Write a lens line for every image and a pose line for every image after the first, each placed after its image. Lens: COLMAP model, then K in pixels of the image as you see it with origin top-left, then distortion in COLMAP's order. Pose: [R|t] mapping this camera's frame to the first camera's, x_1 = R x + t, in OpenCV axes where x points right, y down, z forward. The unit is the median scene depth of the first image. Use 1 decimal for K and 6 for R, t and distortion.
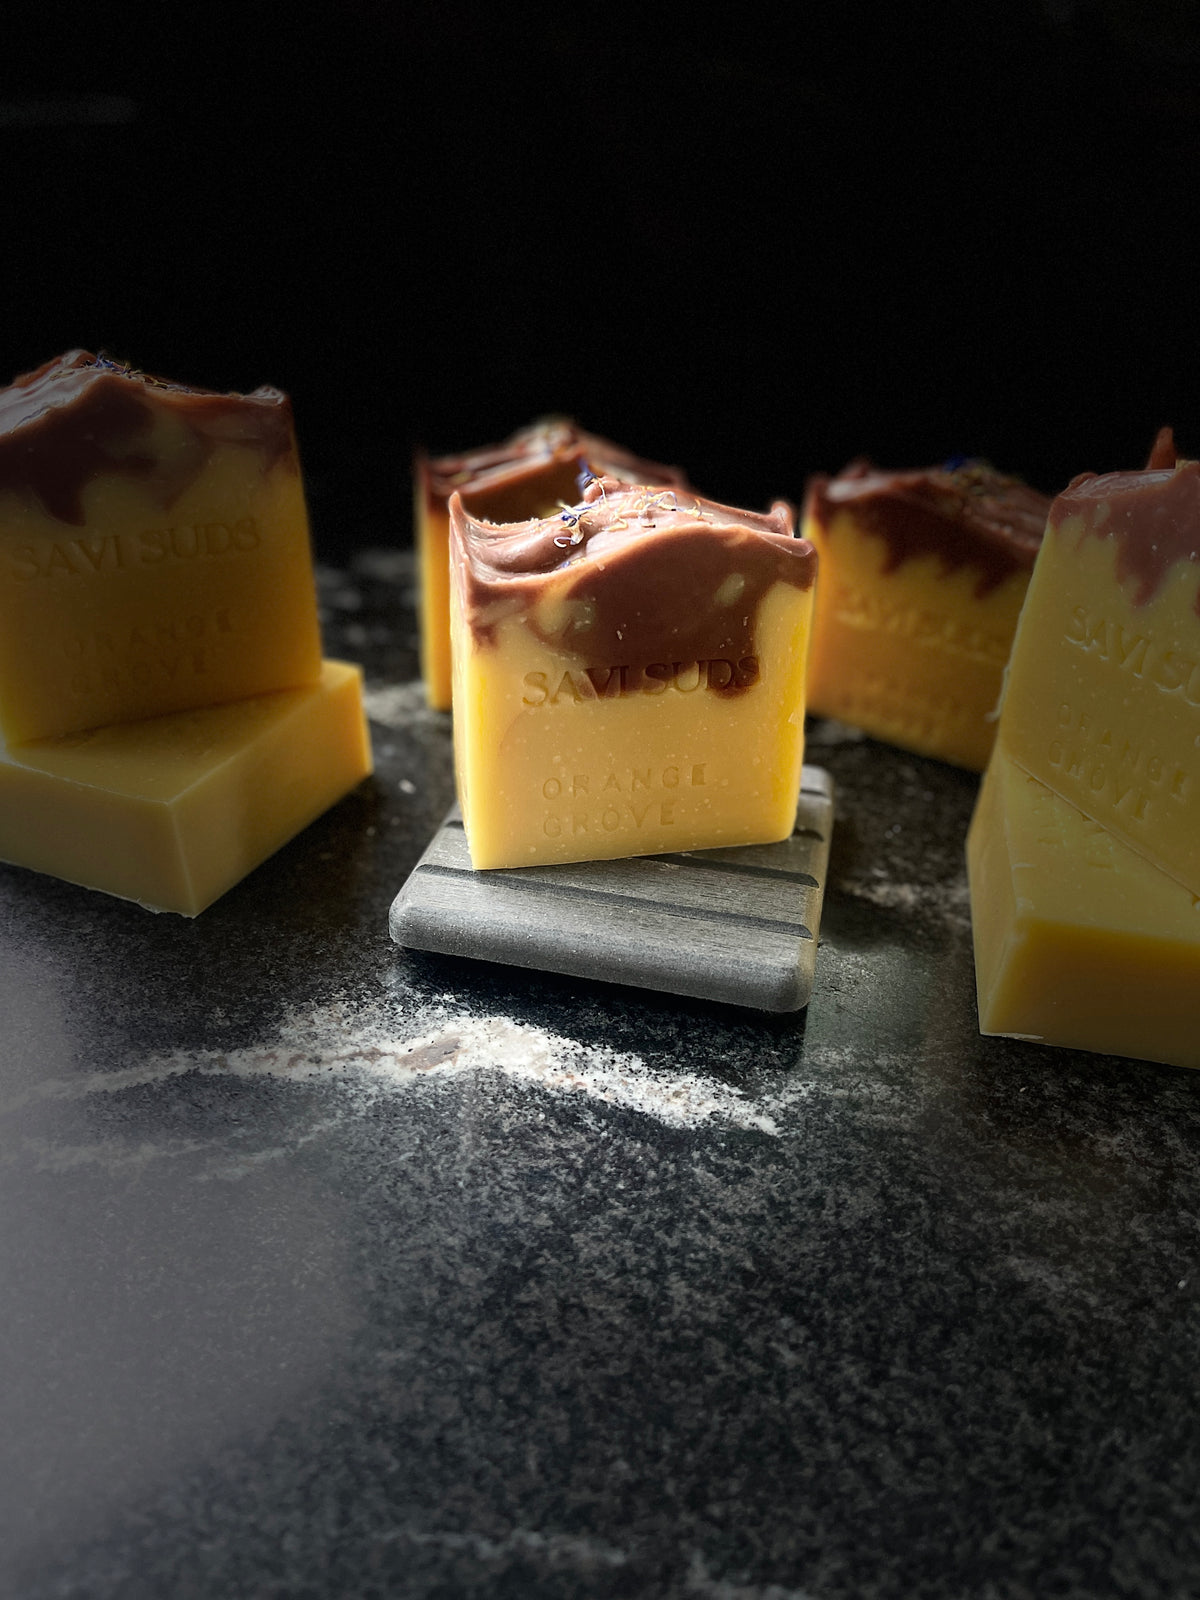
lens RADIAL K [[1232.3, 0, 604.7], [0, 1232.3, 802.9], [0, 0, 1]] dist [0.038196, -0.063592]
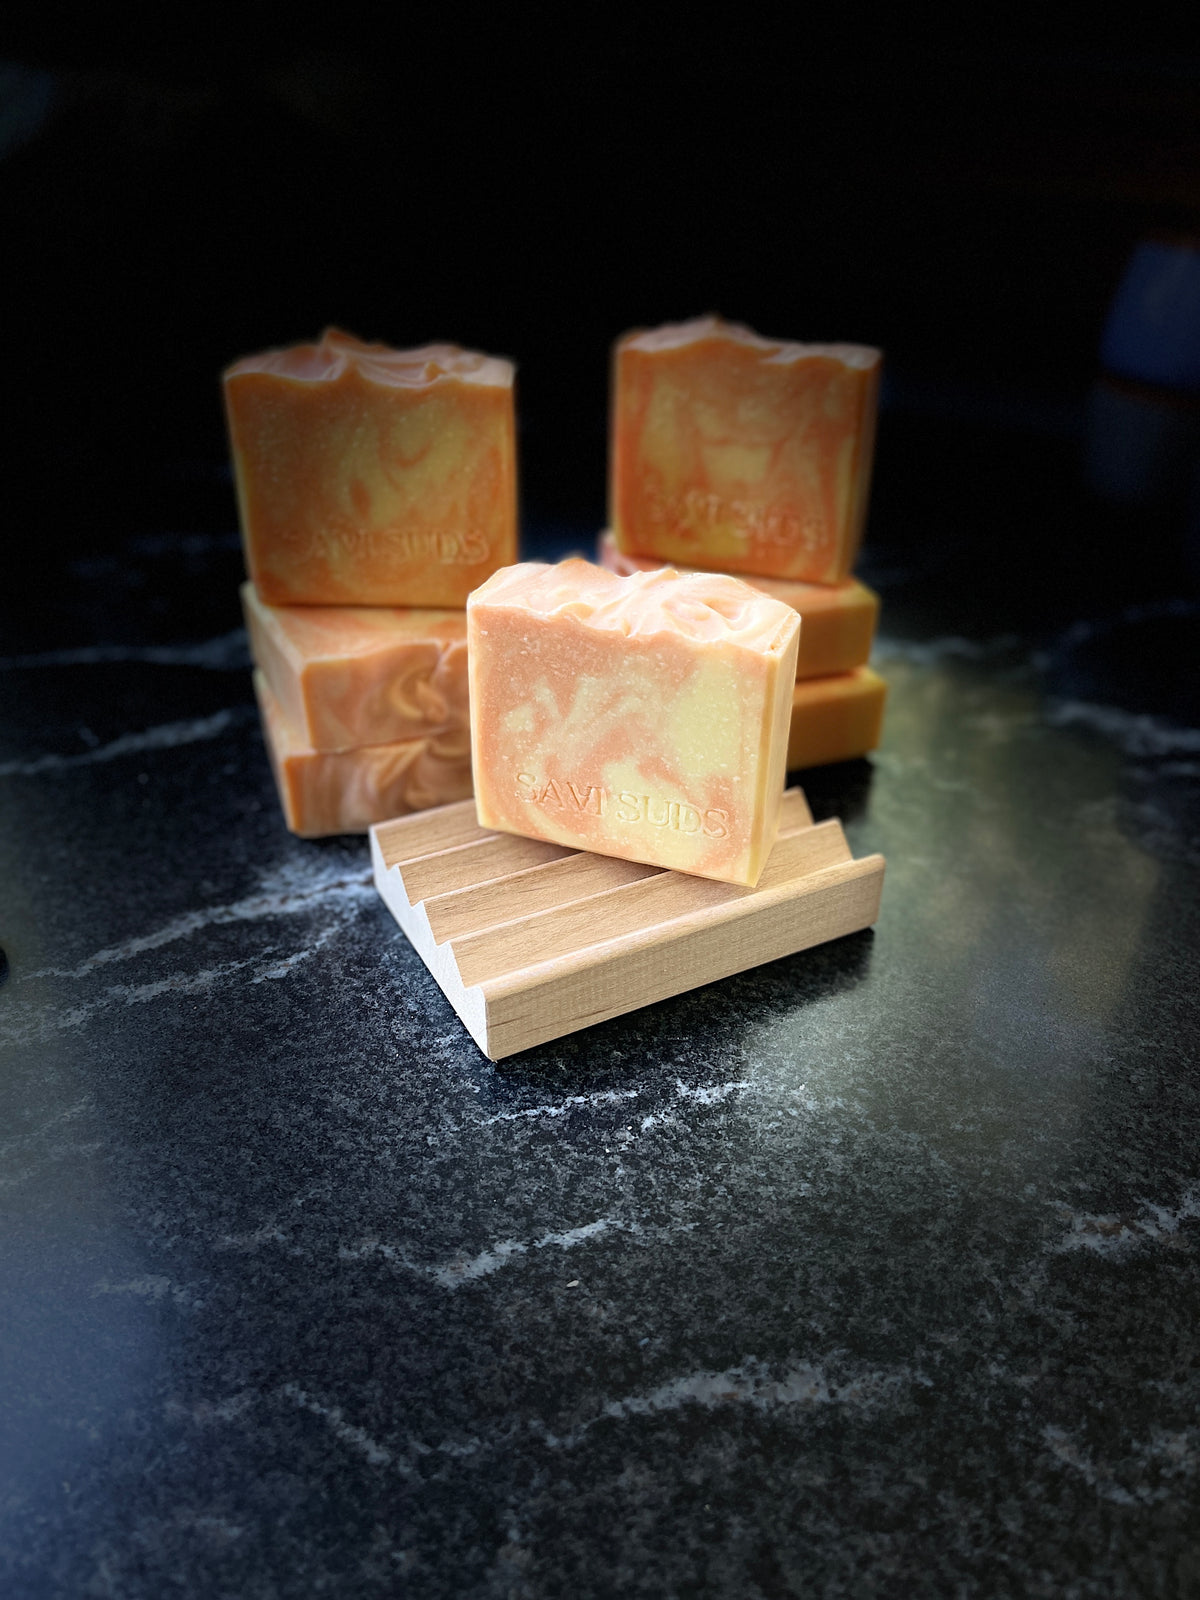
lens RADIAL K [[1232.3, 0, 594.6], [0, 1232.3, 810.0], [0, 0, 1]] dist [0.038196, -0.063592]
pose [[0.946734, -0.199893, 0.252462, -0.280515], [0.189914, 0.979741, 0.063556, 0.104118], [-0.260052, -0.012224, 0.965517, -0.403387]]
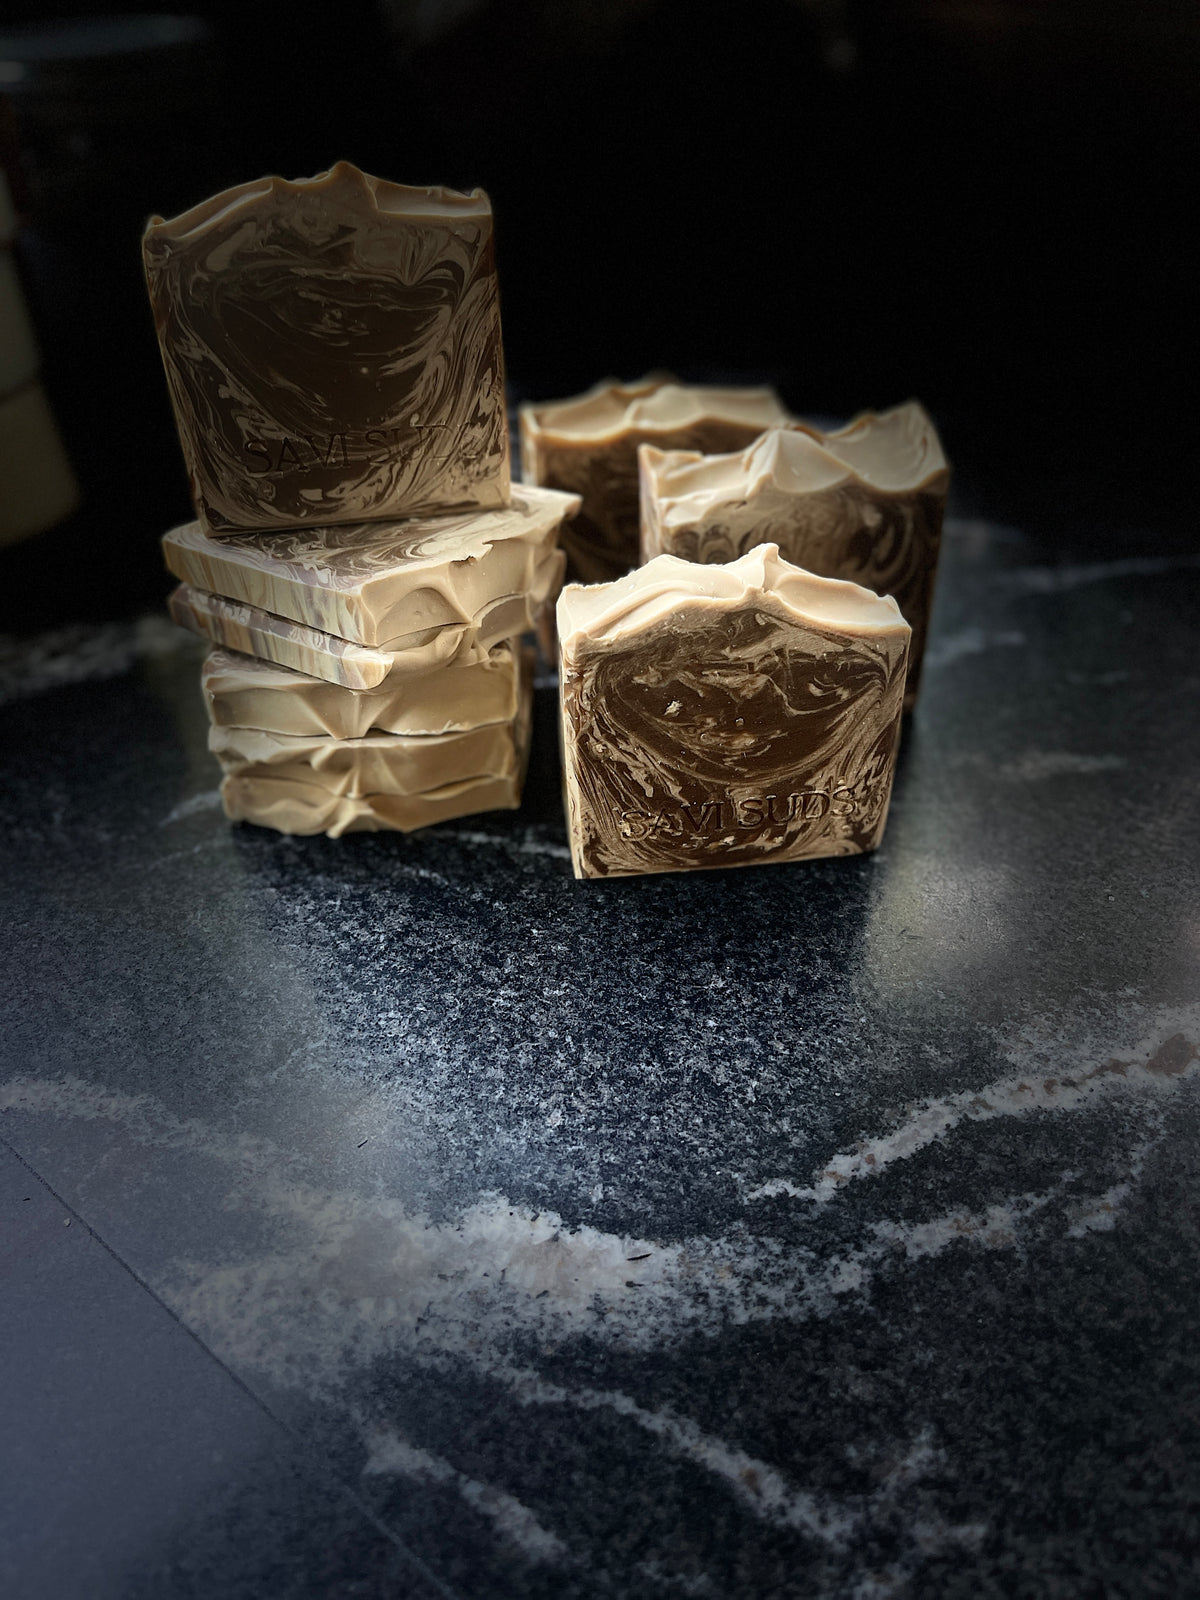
lens RADIAL K [[1232.3, 0, 603.7], [0, 1232.3, 810.0], [0, 0, 1]] dist [0.038196, -0.063592]
pose [[0.981542, -0.162927, 0.100150, -0.733879], [0.151457, 0.981971, 0.113113, -0.187690], [-0.116773, -0.095857, 0.988522, 0.116785]]
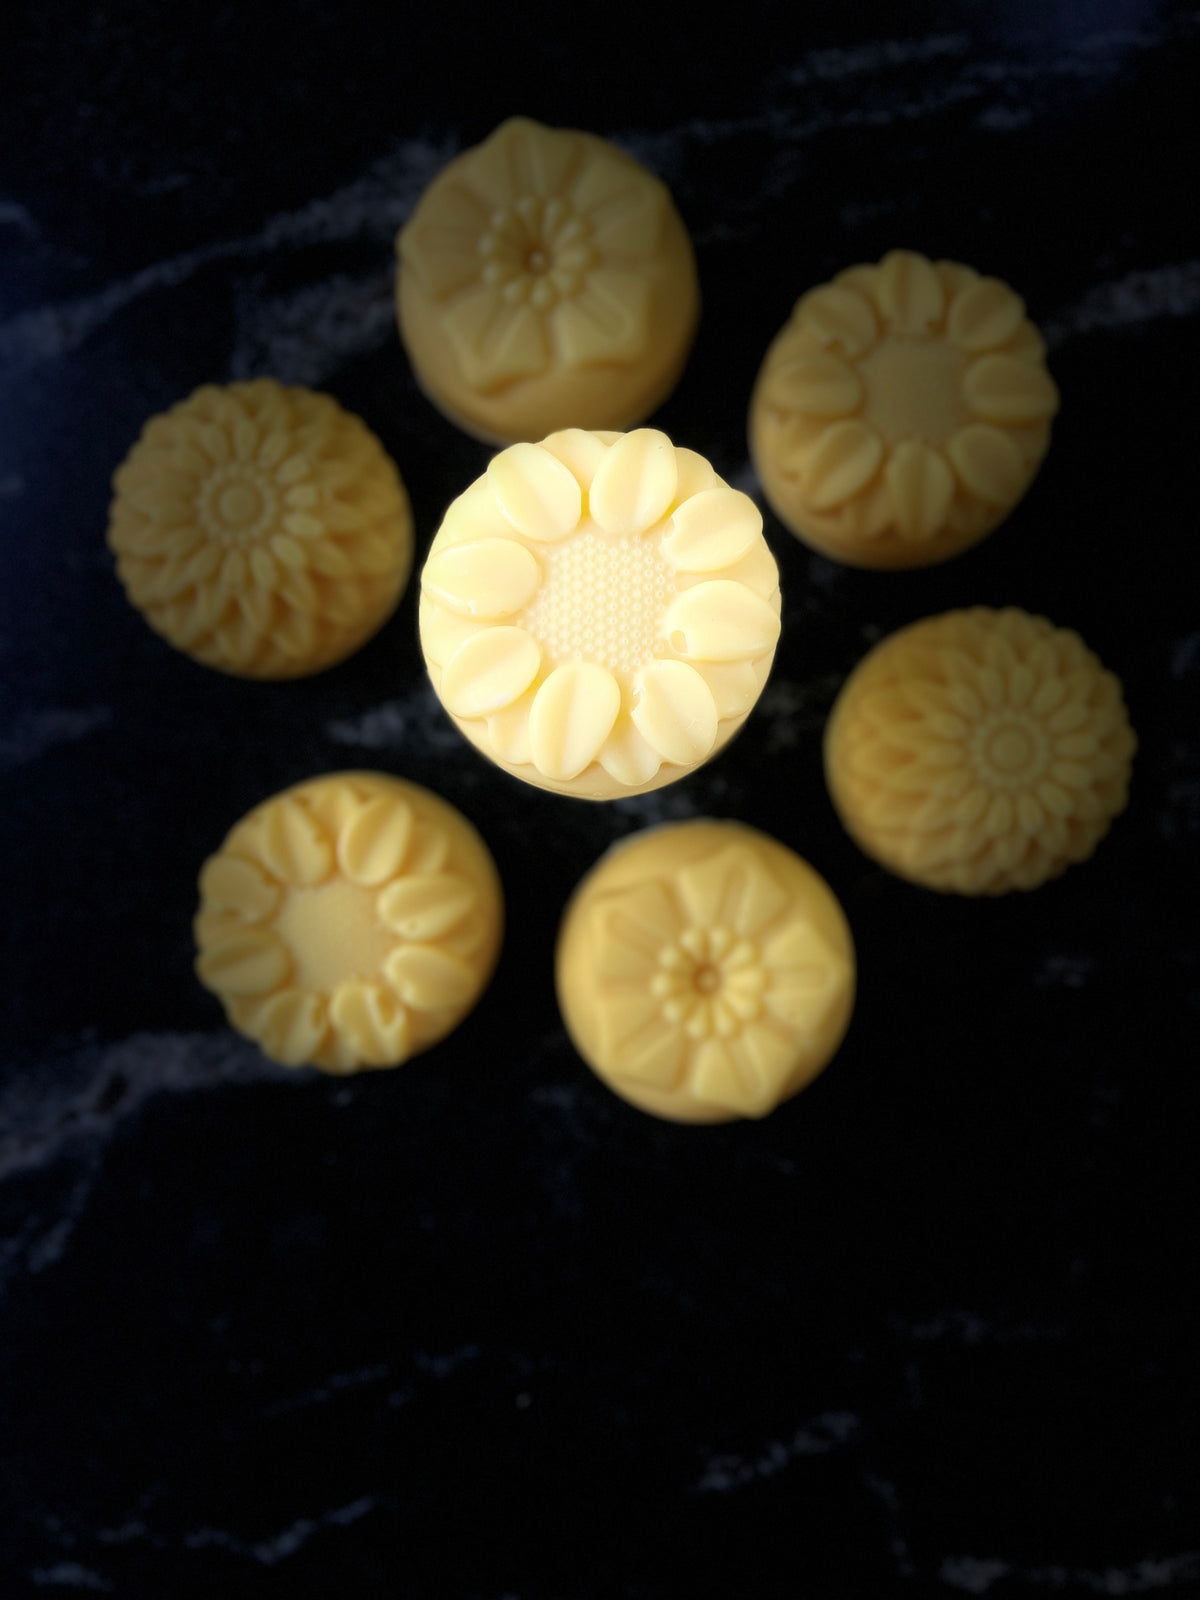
lens RADIAL K [[1232.3, 0, 601.7], [0, 1232.3, 783.7], [0, 0, 1]] dist [0.038196, -0.063592]
pose [[0.911808, -0.408186, -0.044610, 0.609331], [0.250702, 0.467369, 0.847771, -1.078130], [-0.325198, -0.784188, 0.528484, 0.440193]]
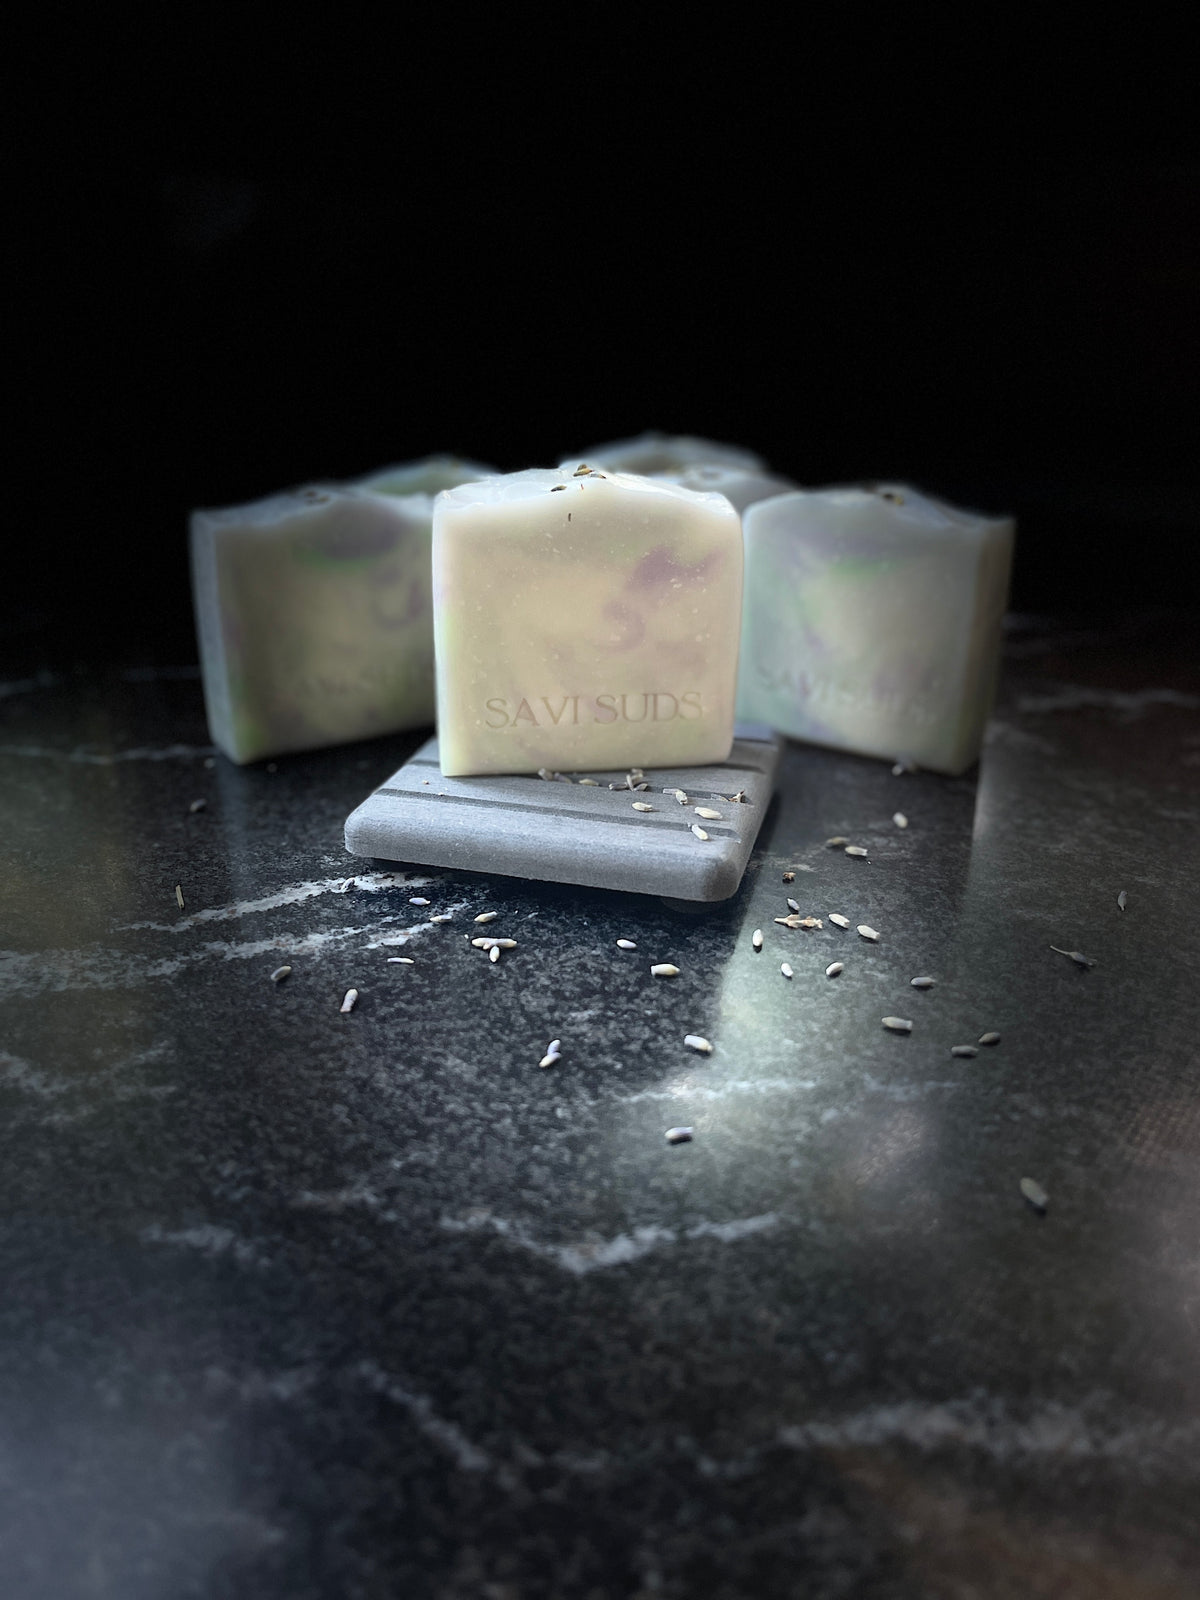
lens RADIAL K [[1232.3, 0, 597.3], [0, 1232.3, 795.9], [0, 0, 1]] dist [0.038196, -0.063592]
pose [[0.977396, -0.115362, 0.177171, -0.307871], [0.137004, 0.983851, -0.115186, 0.327826], [-0.161022, 0.136855, 0.977416, -0.210610]]
